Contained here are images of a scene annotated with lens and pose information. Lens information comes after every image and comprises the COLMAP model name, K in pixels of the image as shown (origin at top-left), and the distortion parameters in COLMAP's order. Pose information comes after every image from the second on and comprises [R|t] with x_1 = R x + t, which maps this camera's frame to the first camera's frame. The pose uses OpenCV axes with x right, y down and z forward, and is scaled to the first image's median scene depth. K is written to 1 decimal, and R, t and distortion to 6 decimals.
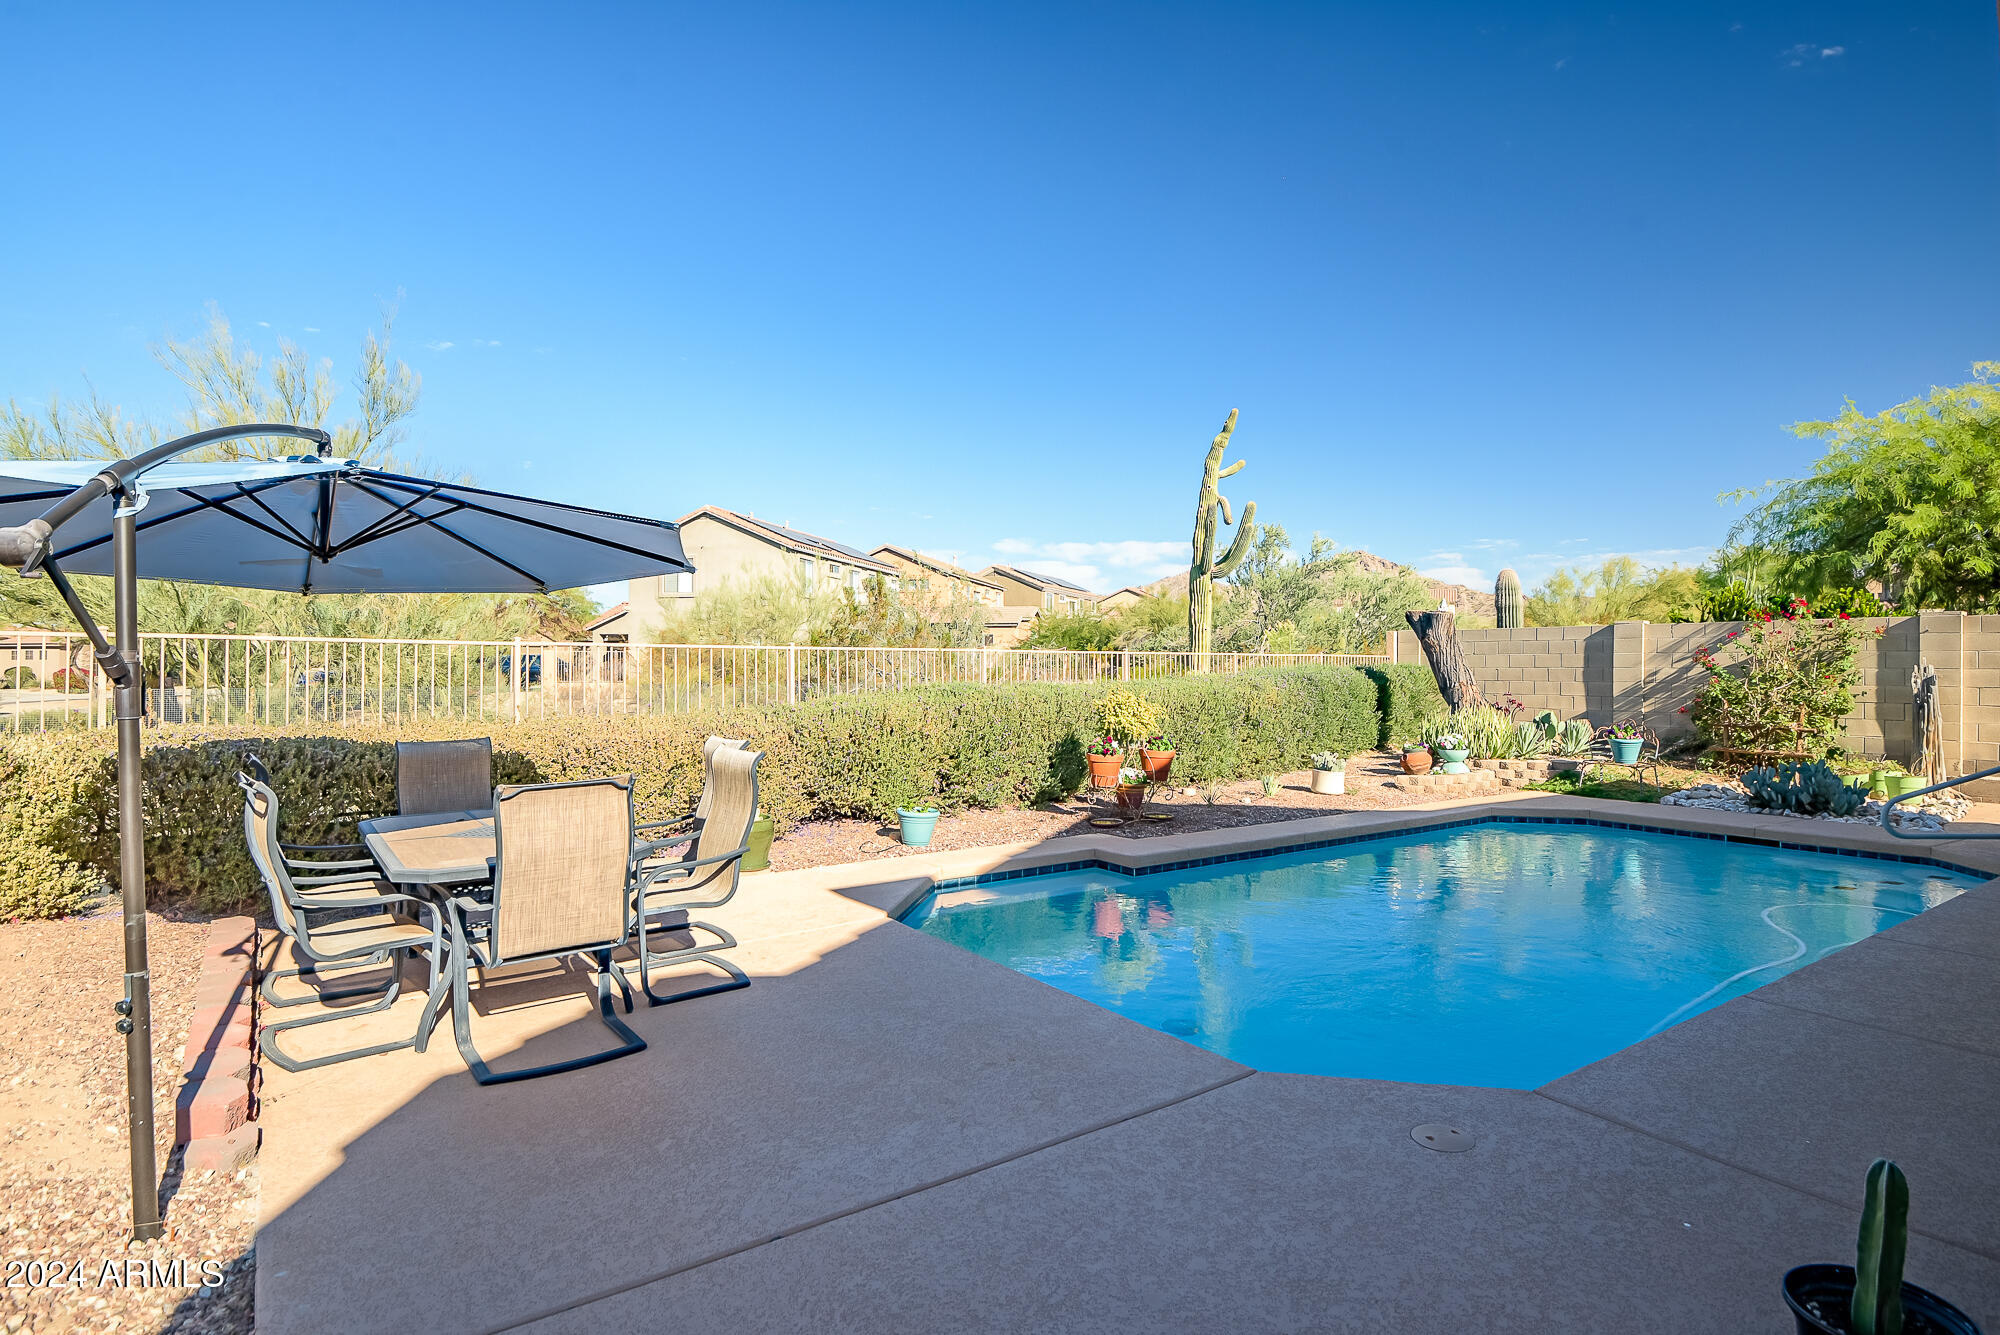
lens RADIAL K [[1036.4, 0, 1001.4], [0, 1036.4, 657.4], [0, 0, 1]] dist [-0.003460, -0.021039]
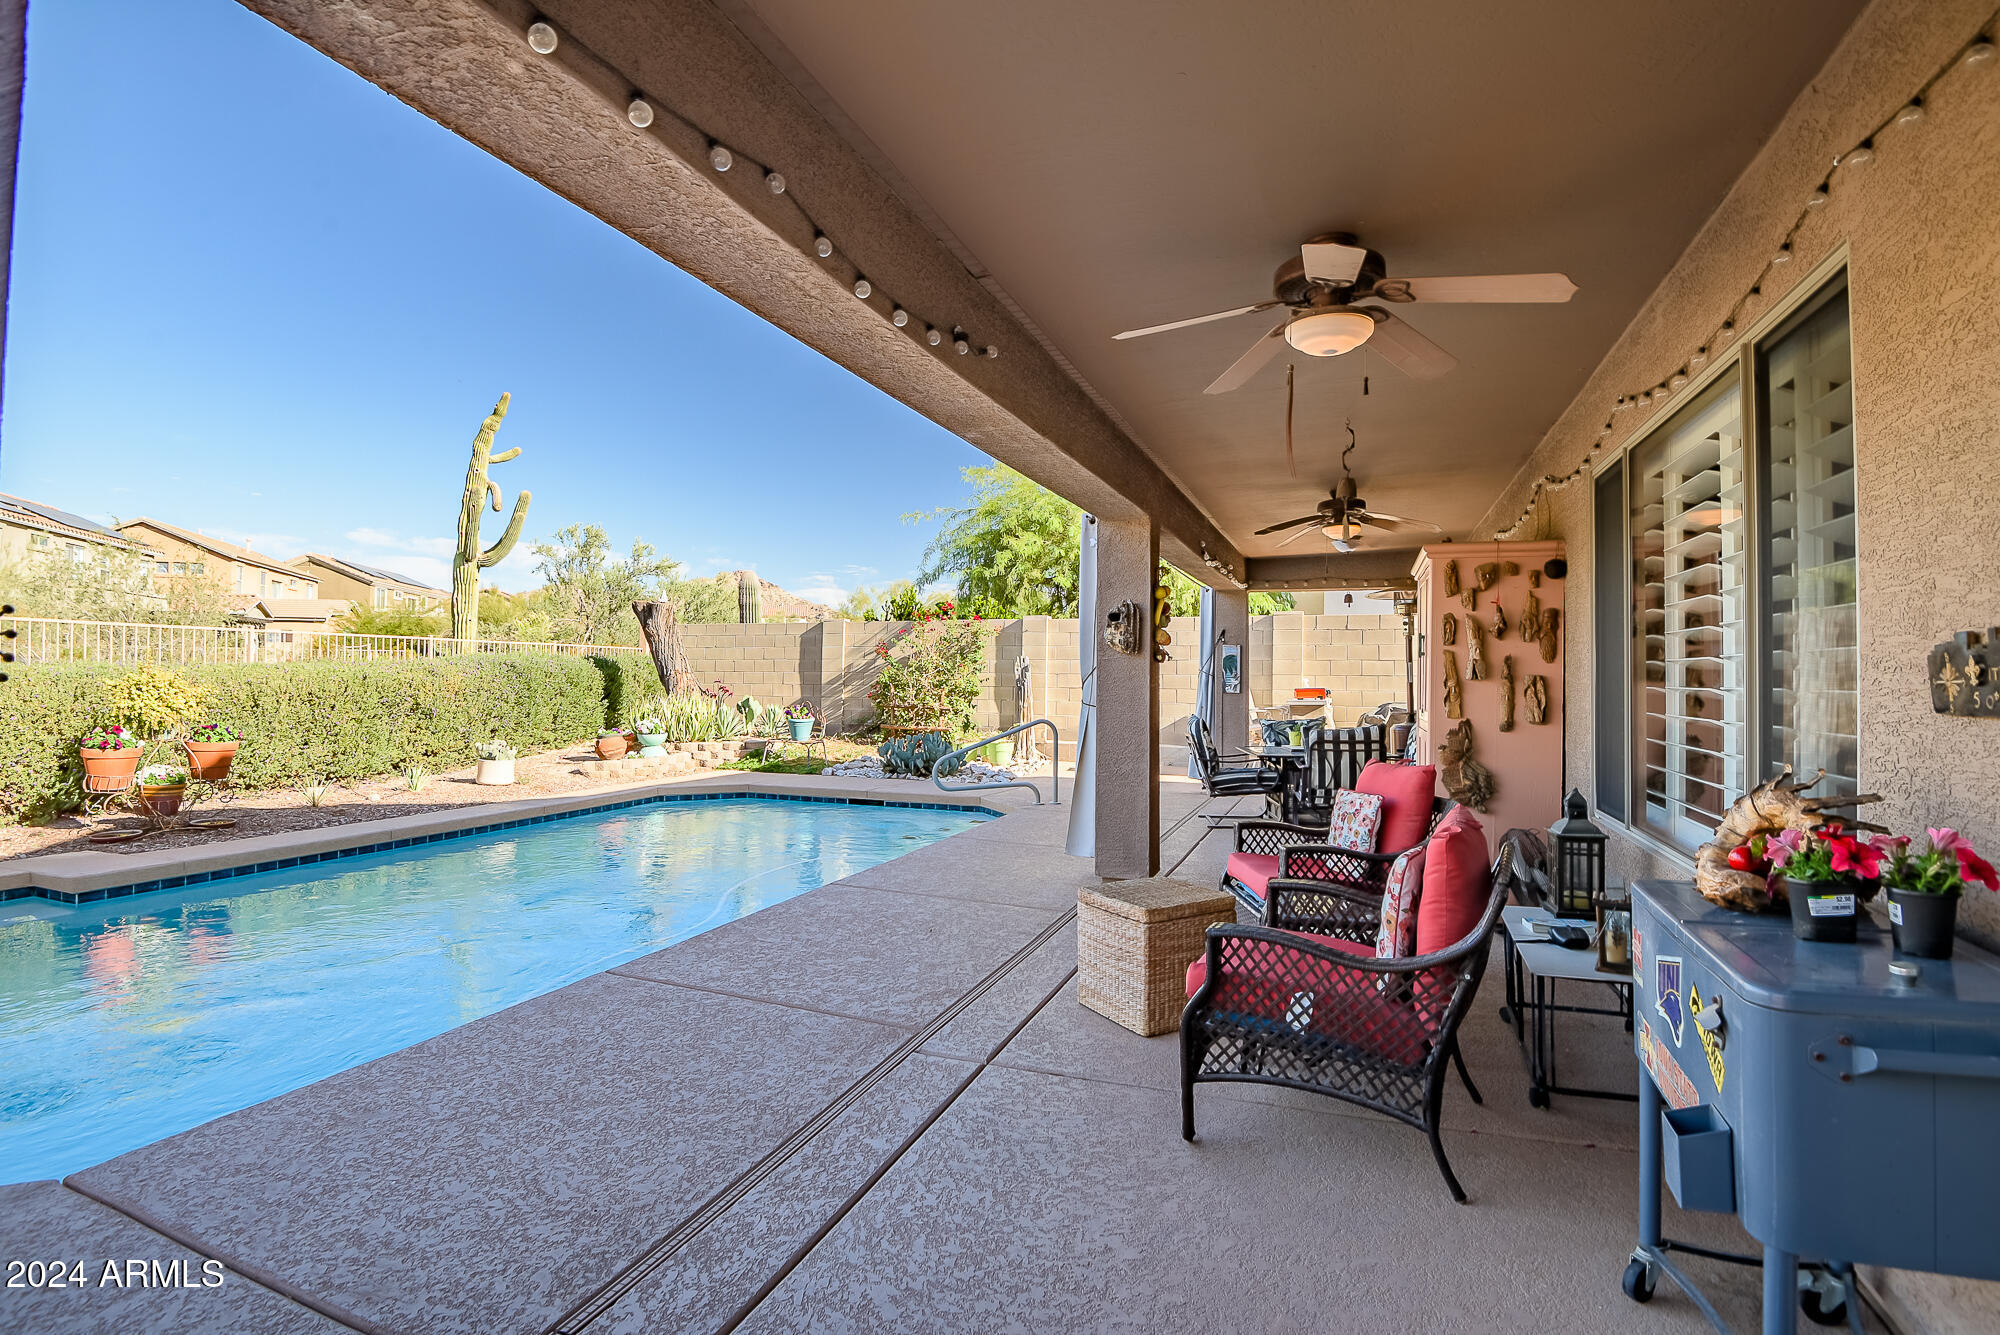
lens RADIAL K [[936.4, 0, 1004.3], [0, 936.4, 659.8], [0, 0, 1]] dist [0.000116, -0.024822]
pose [[0.819754, 0.011975, 0.572590, 0.192628], [-0.009157, 0.999928, -0.007803, 0.019514], [-0.572642, 0.001154, 0.819804, 0.038502]]
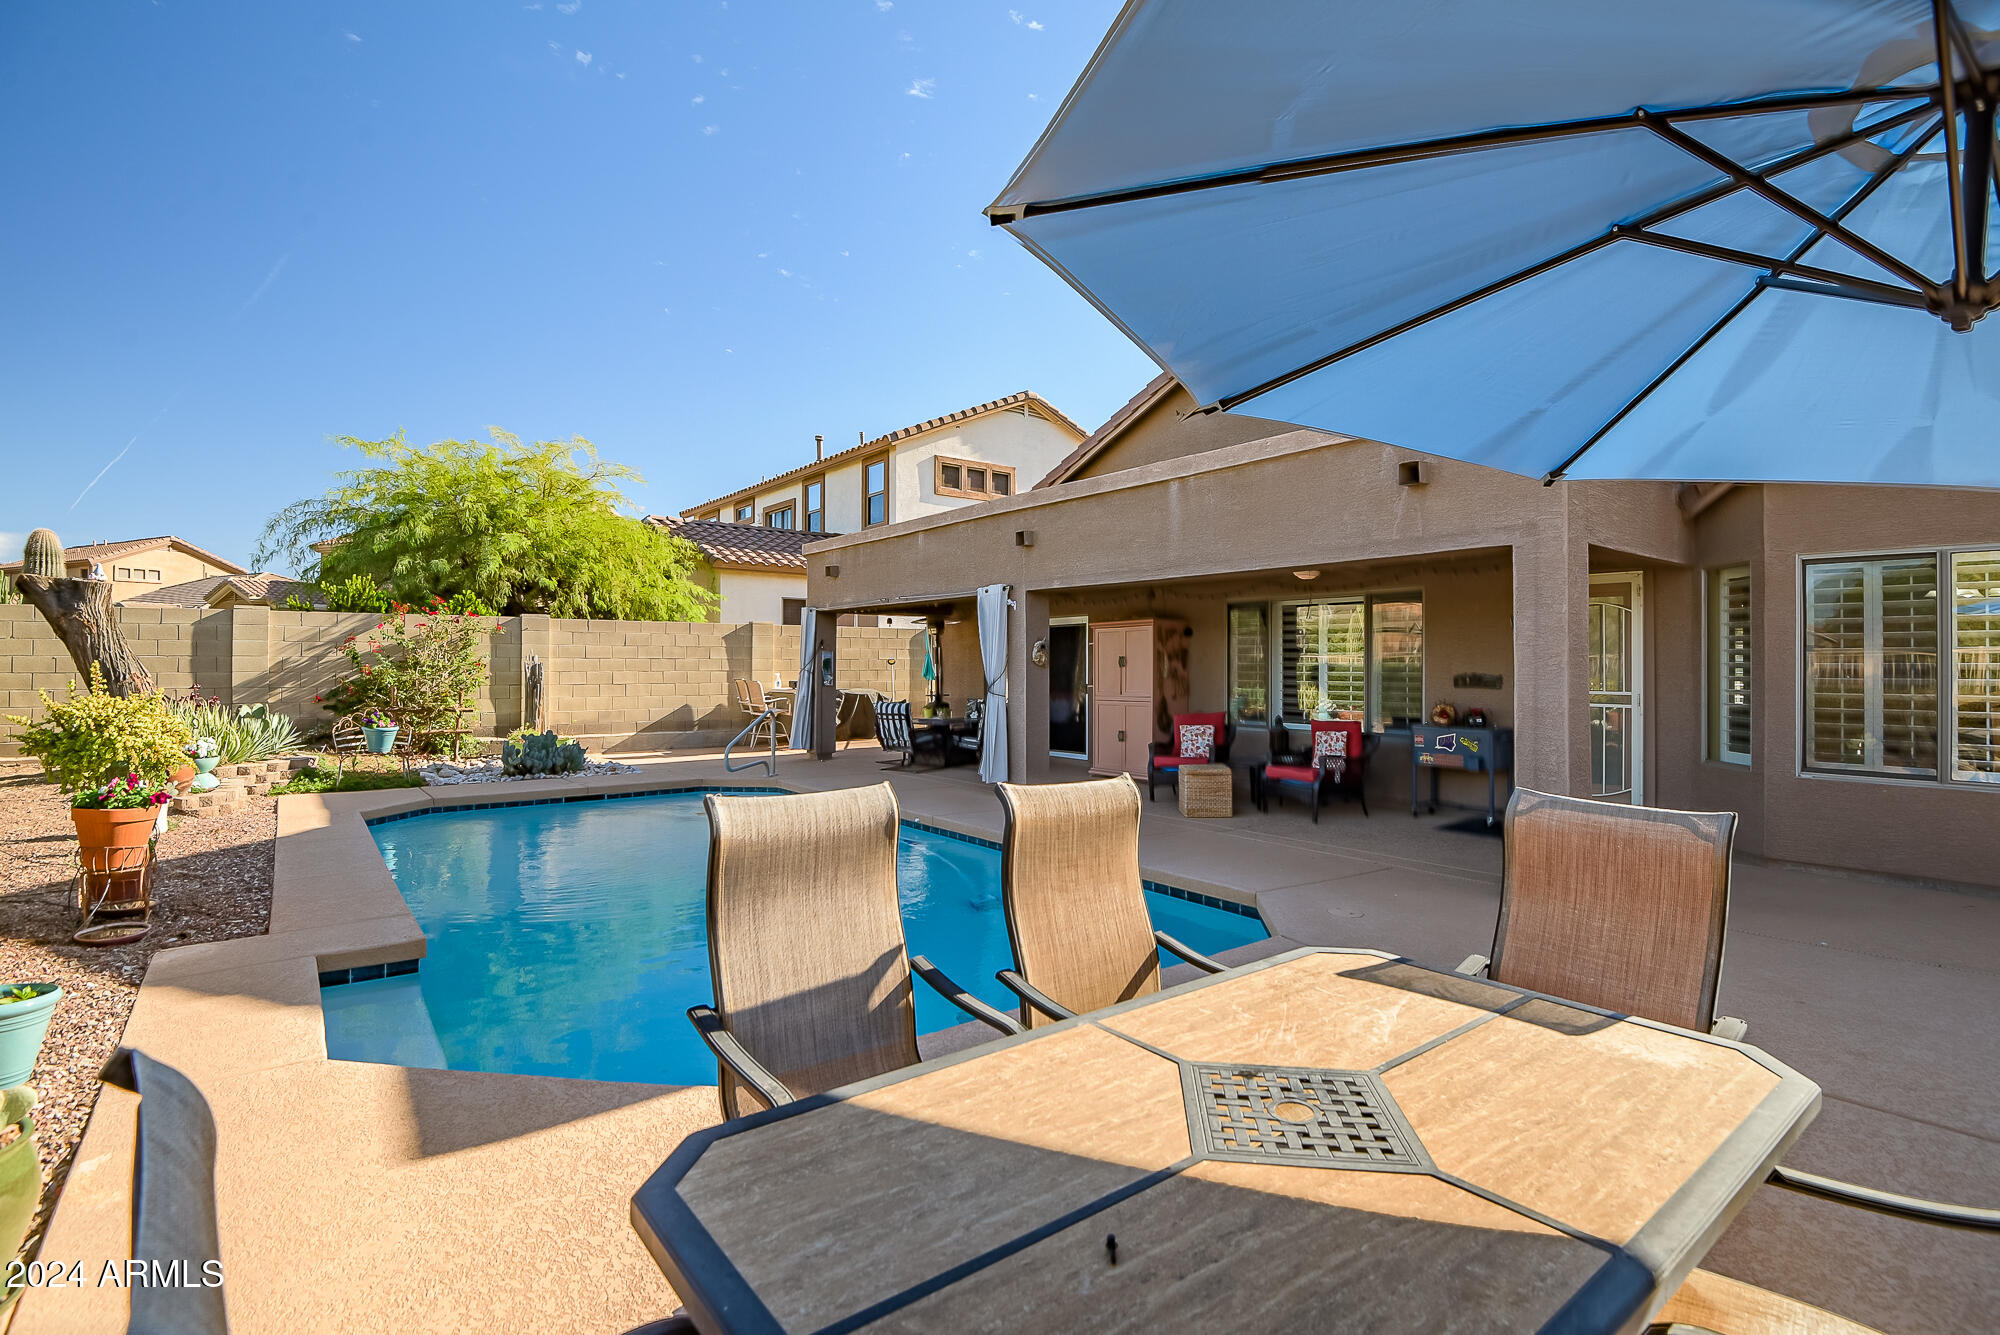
lens RADIAL K [[937.2, 0, 995.9], [0, 937.2, 657.4], [0, 0, 1]] dist [-0.001147, -0.024378]
pose [[-0.045066, 0.003624, 0.998977, -0.300314], [-0.009892, 0.999943, -0.004074, 0.008910], [-0.998935, -0.010066, -0.045027, 0.426274]]
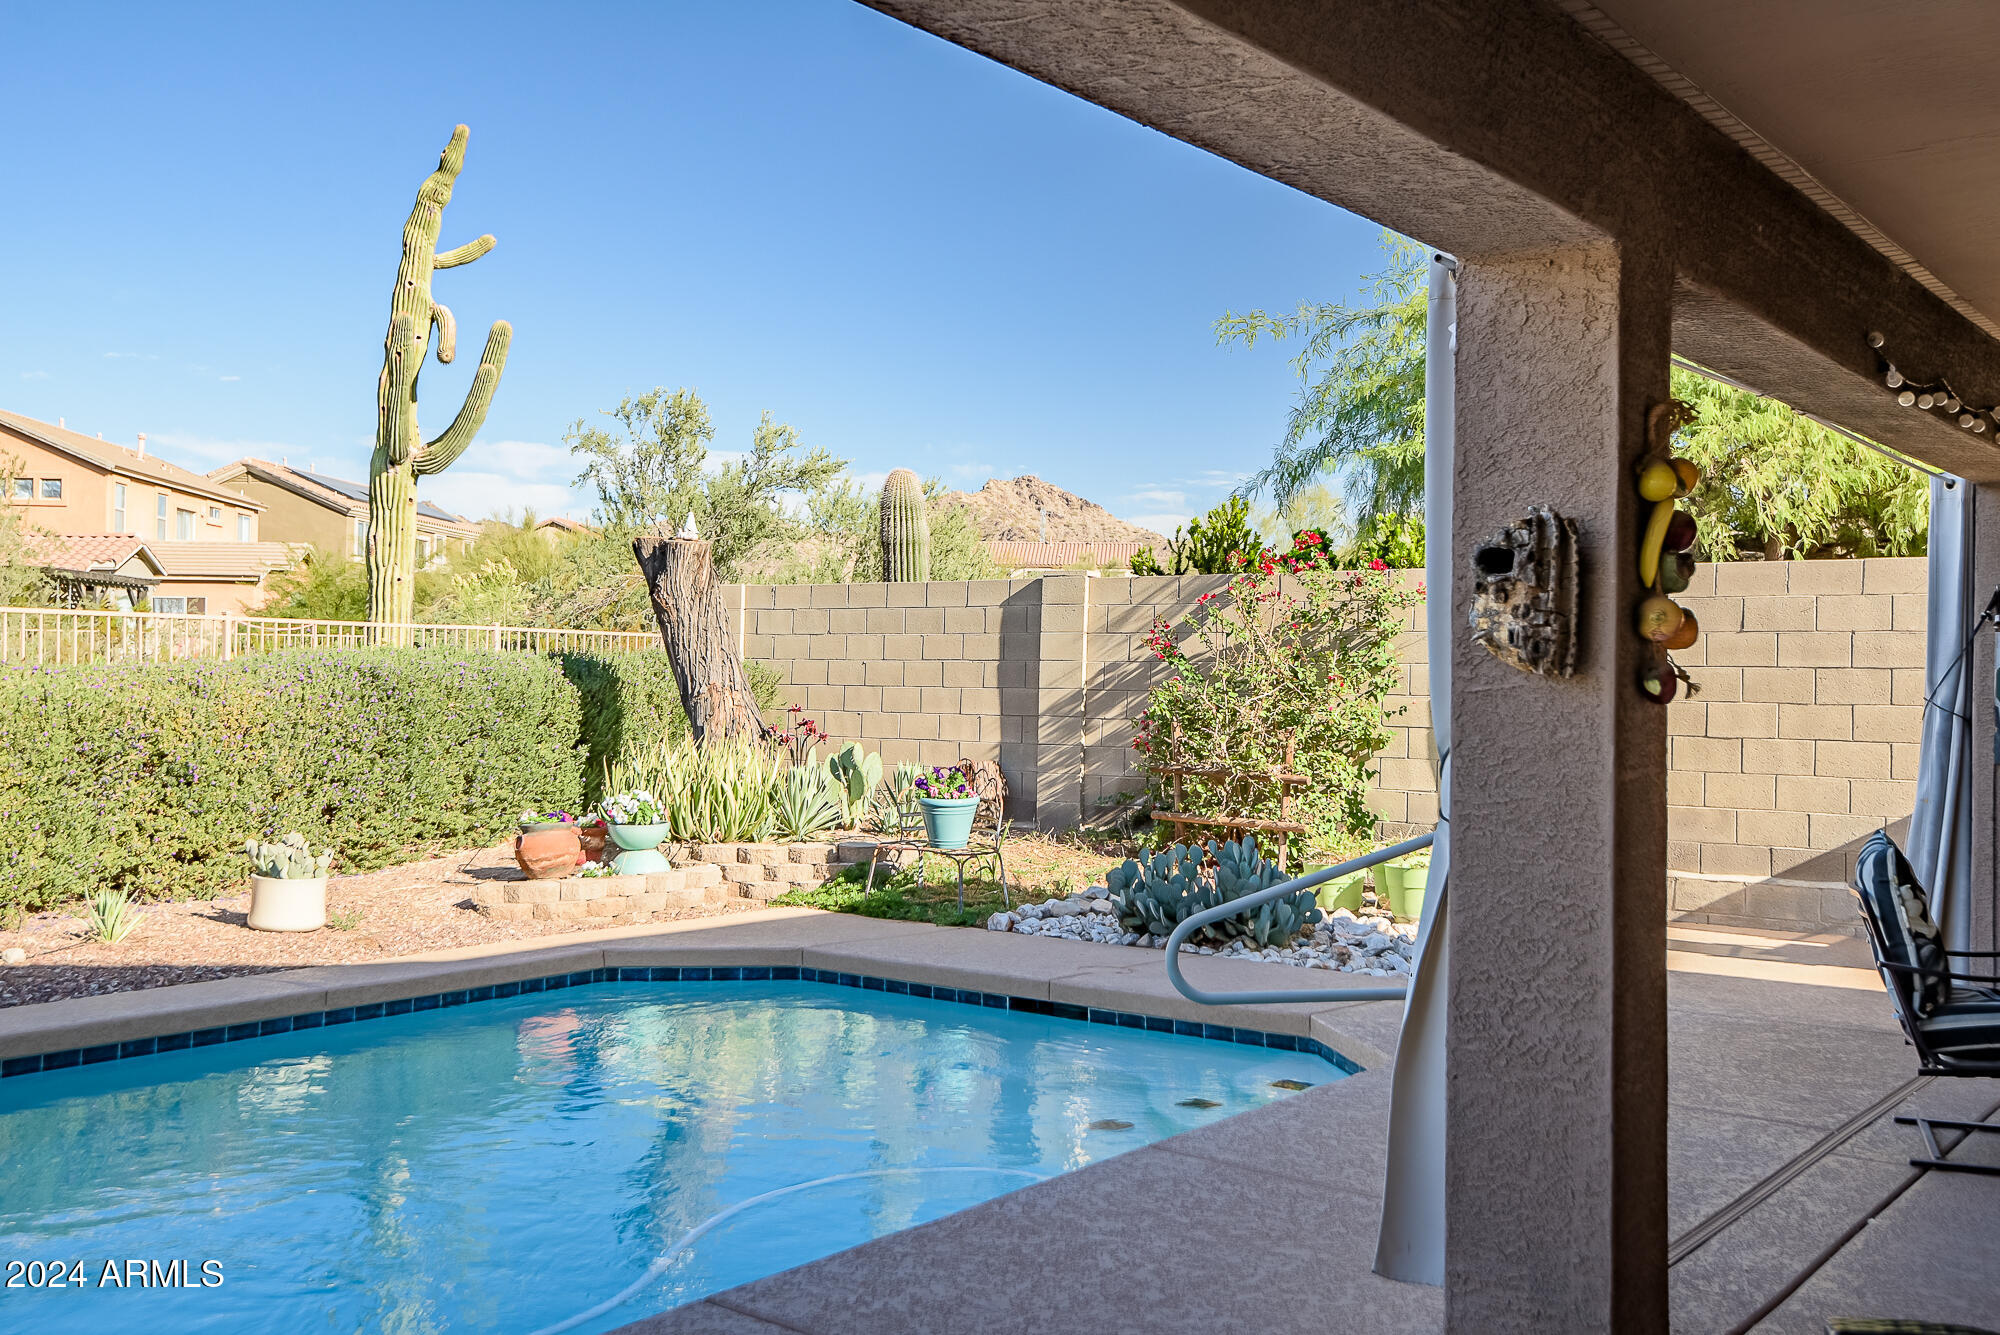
lens RADIAL K [[1908.0, 0, 1006.0], [0, 1908.0, 655.1], [0, 0, 1]] dist [0.046063, -0.020391]
pose [[0.947502, 0.014121, 0.319439, 0.318800], [-0.013885, 0.999899, -0.003015, 0.011978], [-0.319450, -0.001579, 0.947602, 0.116448]]
